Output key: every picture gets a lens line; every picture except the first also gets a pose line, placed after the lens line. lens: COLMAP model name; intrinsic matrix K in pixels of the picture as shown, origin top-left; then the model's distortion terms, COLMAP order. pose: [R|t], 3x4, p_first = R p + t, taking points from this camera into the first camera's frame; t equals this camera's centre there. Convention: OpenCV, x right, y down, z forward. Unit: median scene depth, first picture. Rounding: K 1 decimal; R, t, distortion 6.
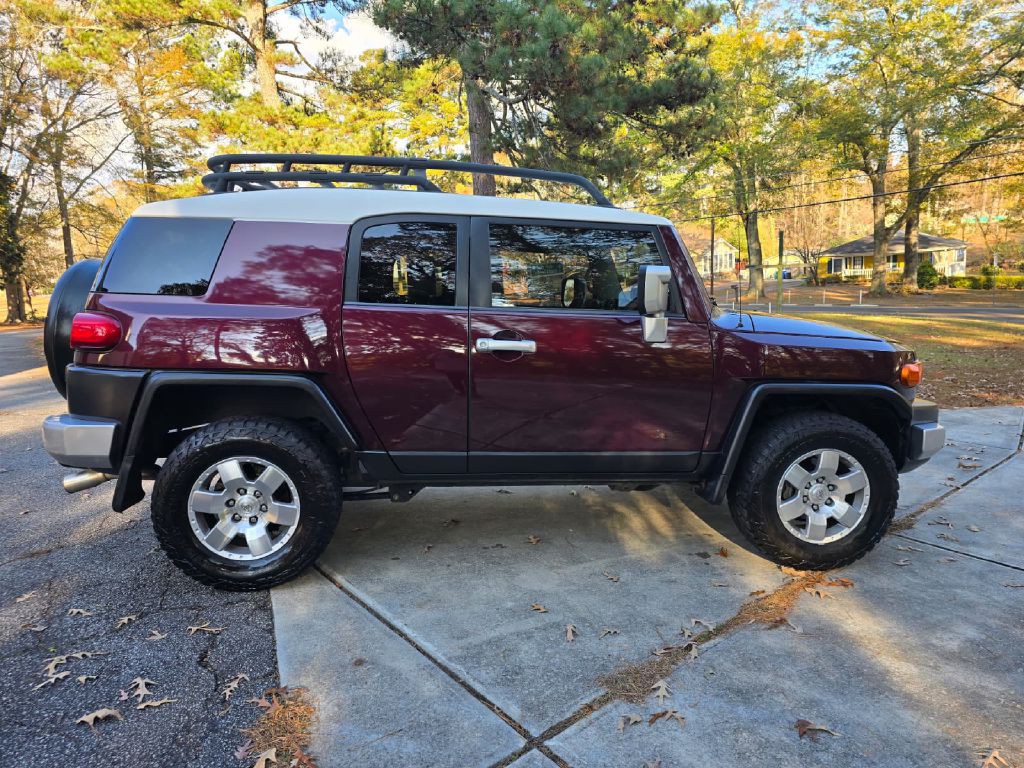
lens RADIAL K [[688.0, 0, 513.5], [0, 688.0, 386.5], [0, 0, 1]] dist [0.065704, -0.063428]
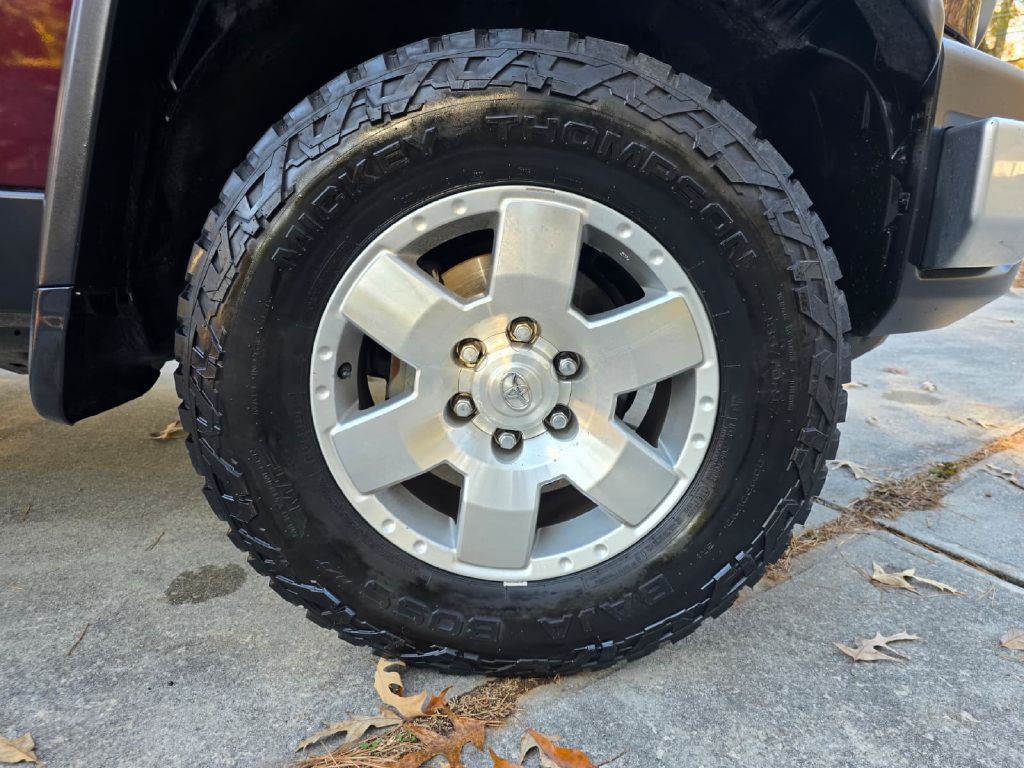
lens RADIAL K [[688.0, 0, 513.5], [0, 688.0, 386.5], [0, 0, 1]] dist [0.065704, -0.063428]
pose [[0.994882, 0.037278, -0.093915, 0.462454], [-0.025556, 0.992070, 0.123063, 0.123744], [0.097758, -0.120033, 0.987945, 0.757992]]
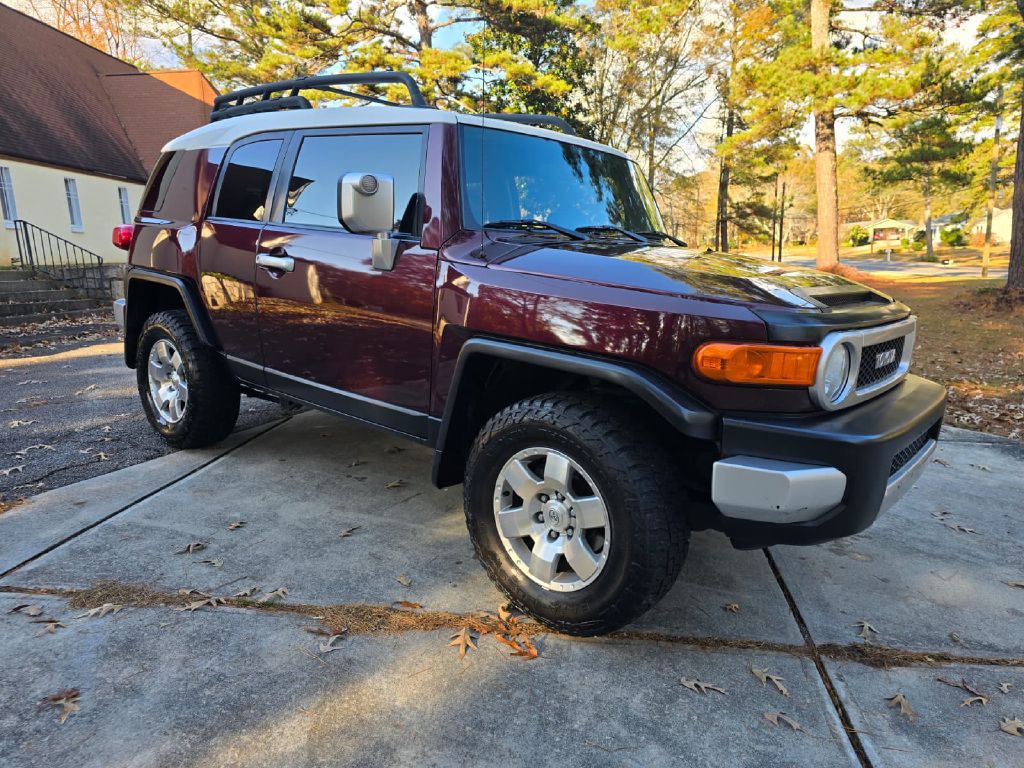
lens RADIAL K [[693.3, 0, 515.9], [0, 693.3, 387.0], [0, 0, 1]] dist [0.066299, -0.066173]
pose [[0.687879, 0.170899, -0.705419, 0.864149], [-0.135289, 0.985042, 0.106717, -0.033757], [0.713105, 0.022026, 0.700711, 0.503917]]
